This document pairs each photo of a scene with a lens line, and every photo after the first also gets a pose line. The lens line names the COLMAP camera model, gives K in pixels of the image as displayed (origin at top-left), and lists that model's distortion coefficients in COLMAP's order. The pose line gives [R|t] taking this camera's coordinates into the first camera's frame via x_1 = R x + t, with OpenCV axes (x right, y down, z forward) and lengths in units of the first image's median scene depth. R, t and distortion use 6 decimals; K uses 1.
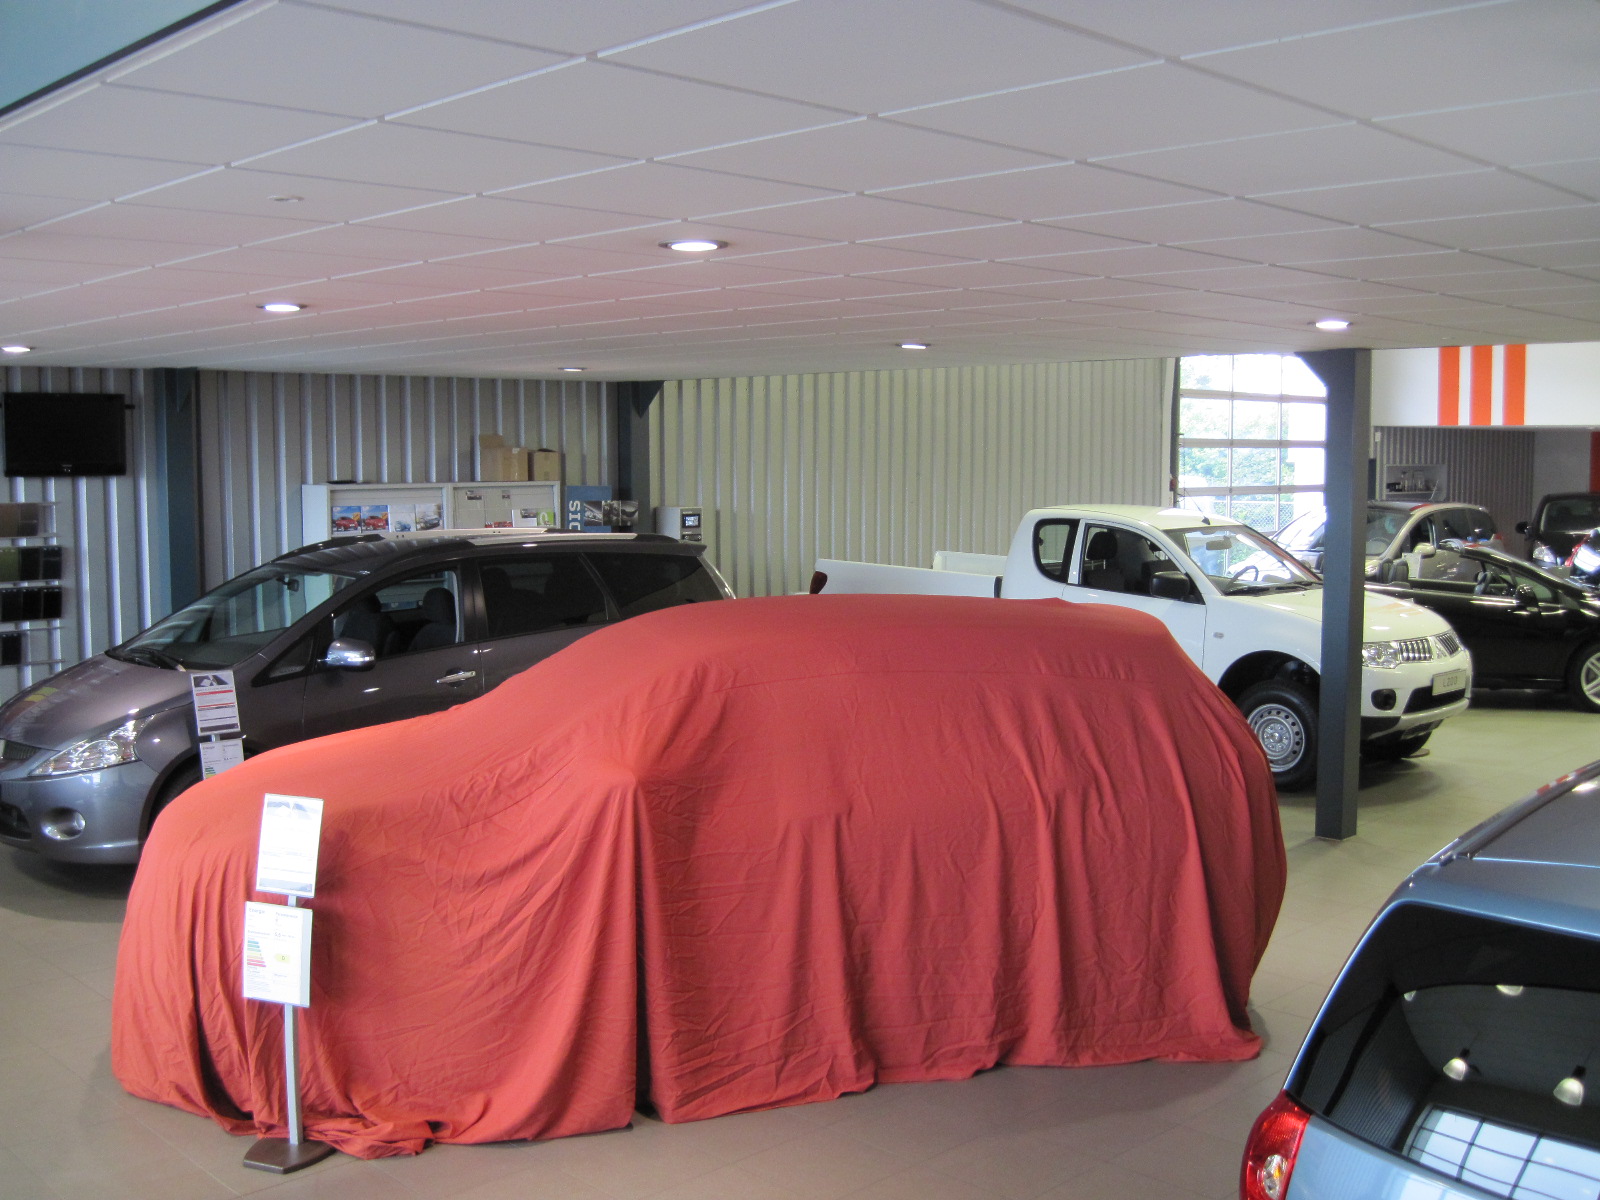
lens RADIAL K [[1628.5, 0, 800.8], [0, 1628.5, 600.4], [0, 0, 1]] dist [-0.083777, 0.000000]
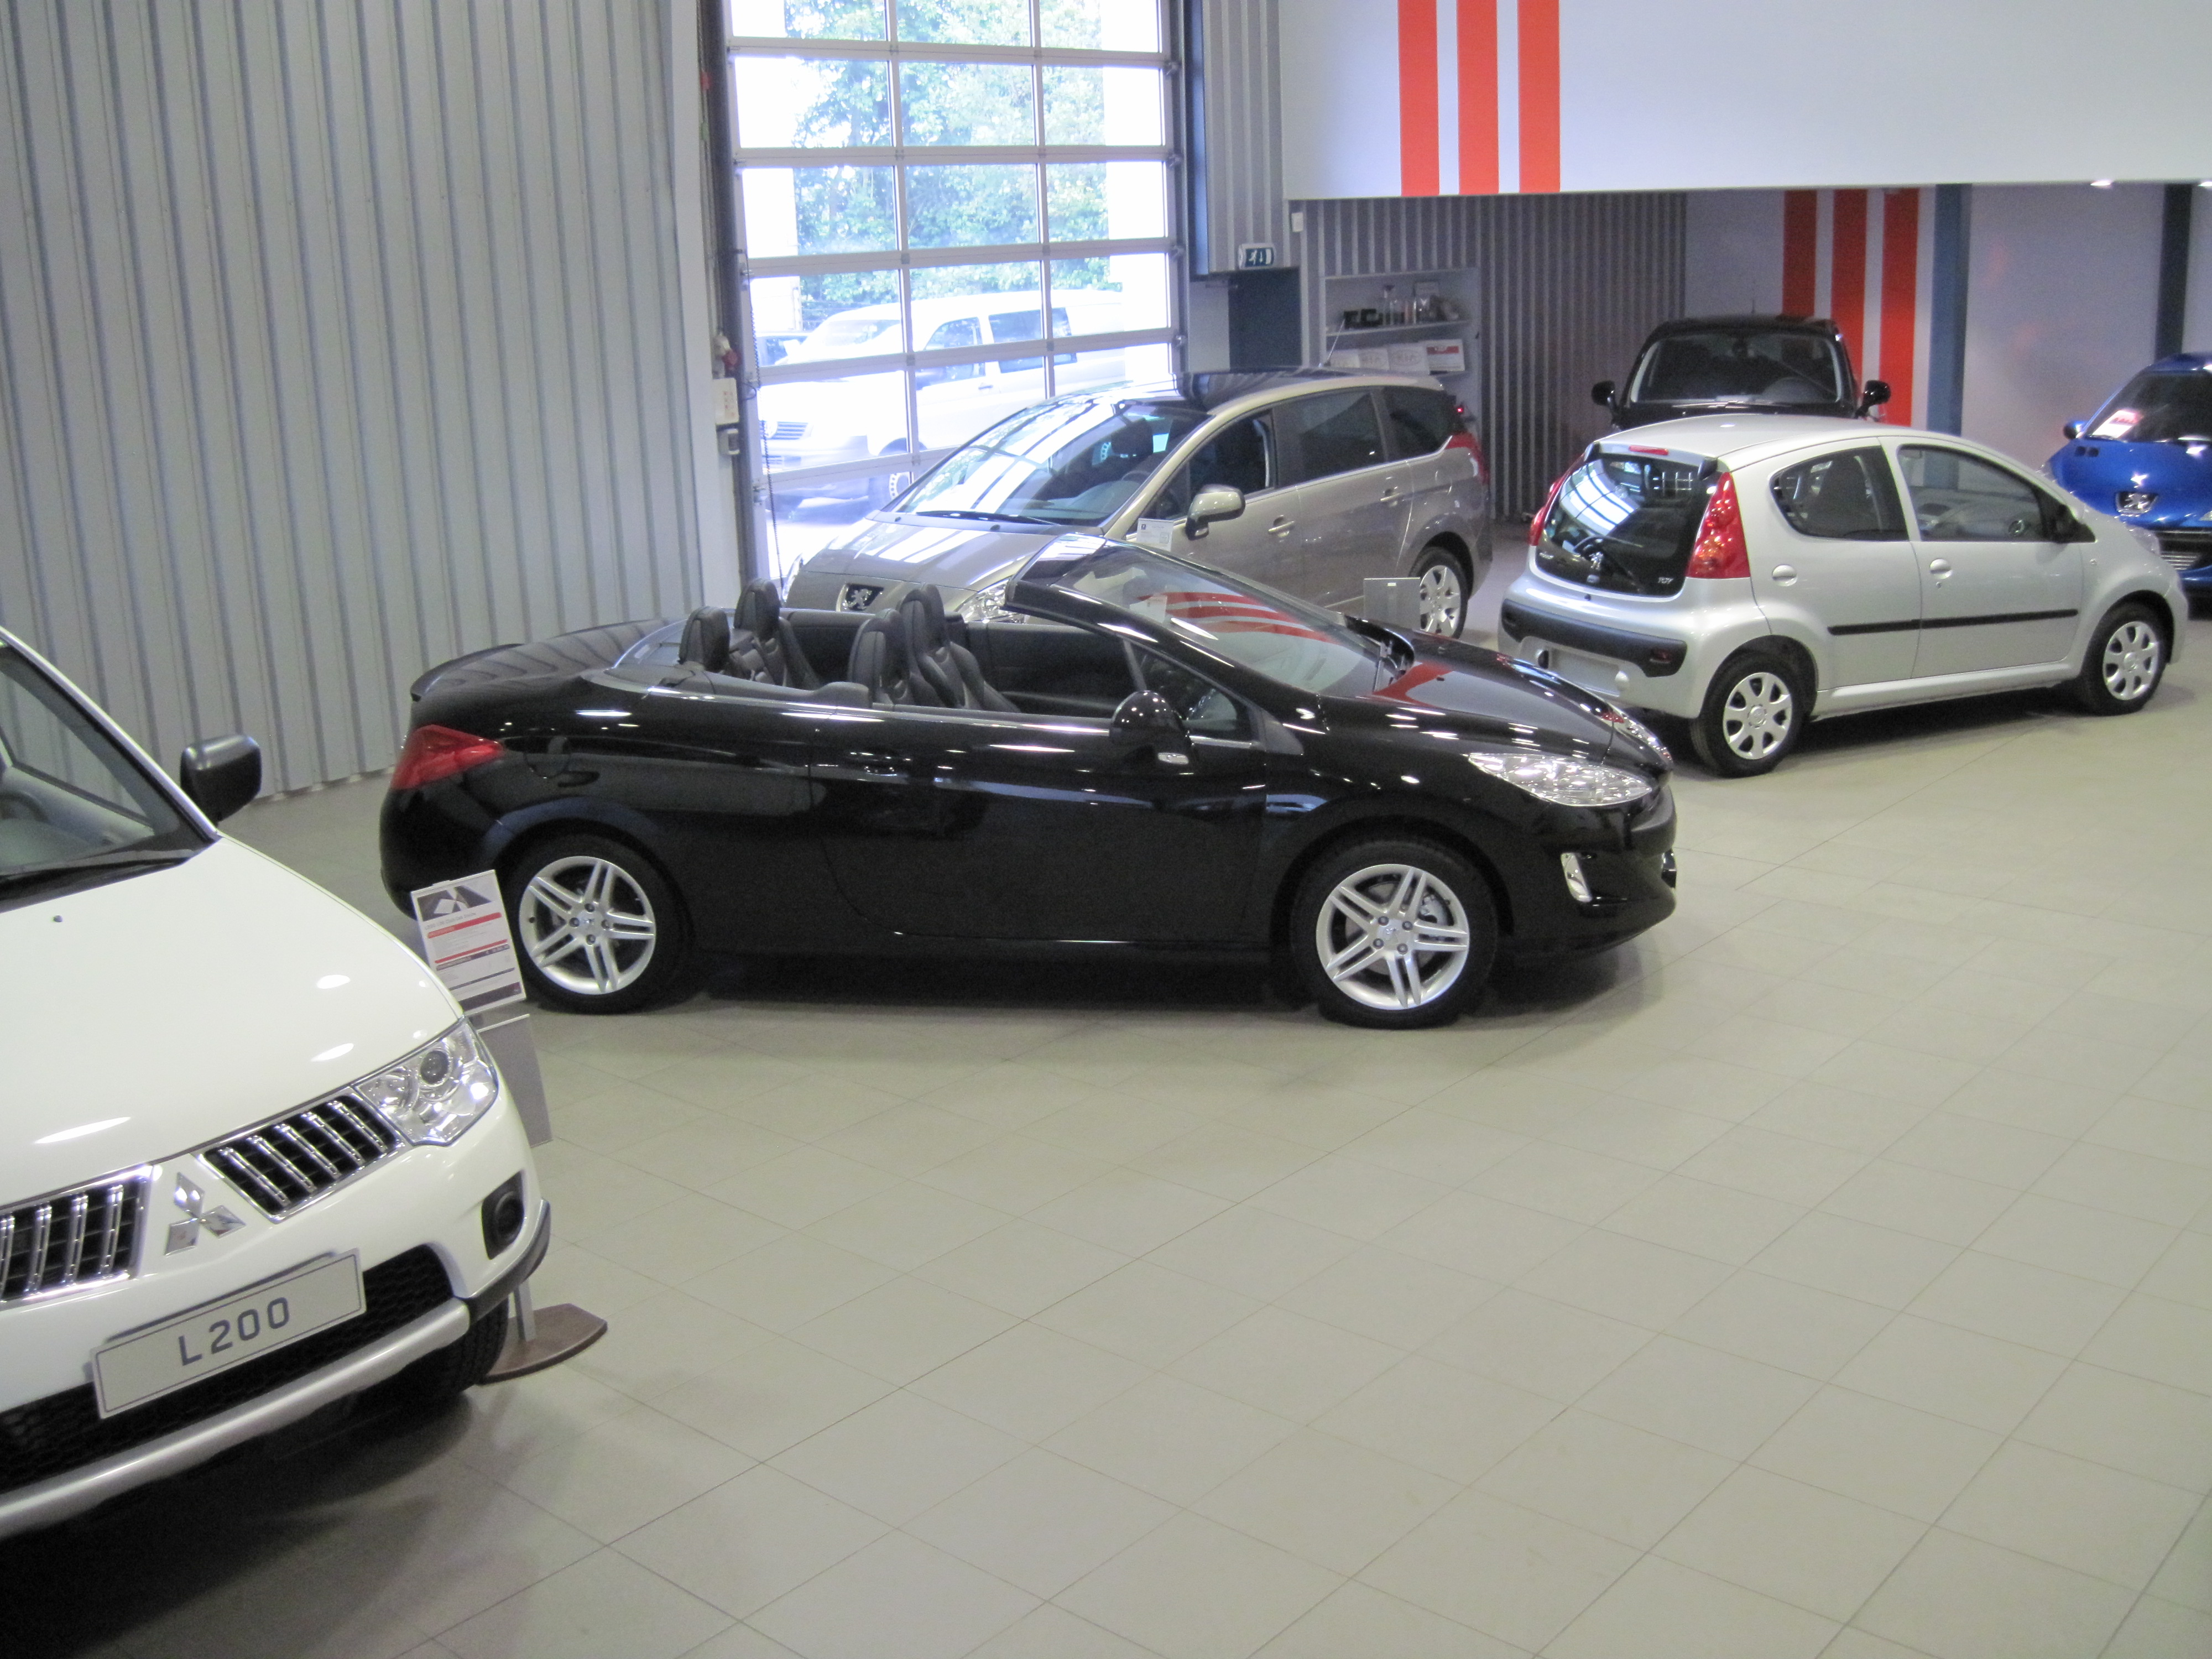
lens RADIAL K [[2251.5, 0, 1104.7], [0, 2251.5, 822.6], [0, 0, 1]] dist [-0.083777, 0.000000]
pose [[0.996314, -0.047538, 0.071399, 0.250539], [0.034568, 0.984315, 0.173001, -0.042504], [-0.078503, -0.169896, 0.982330, 0.308679]]
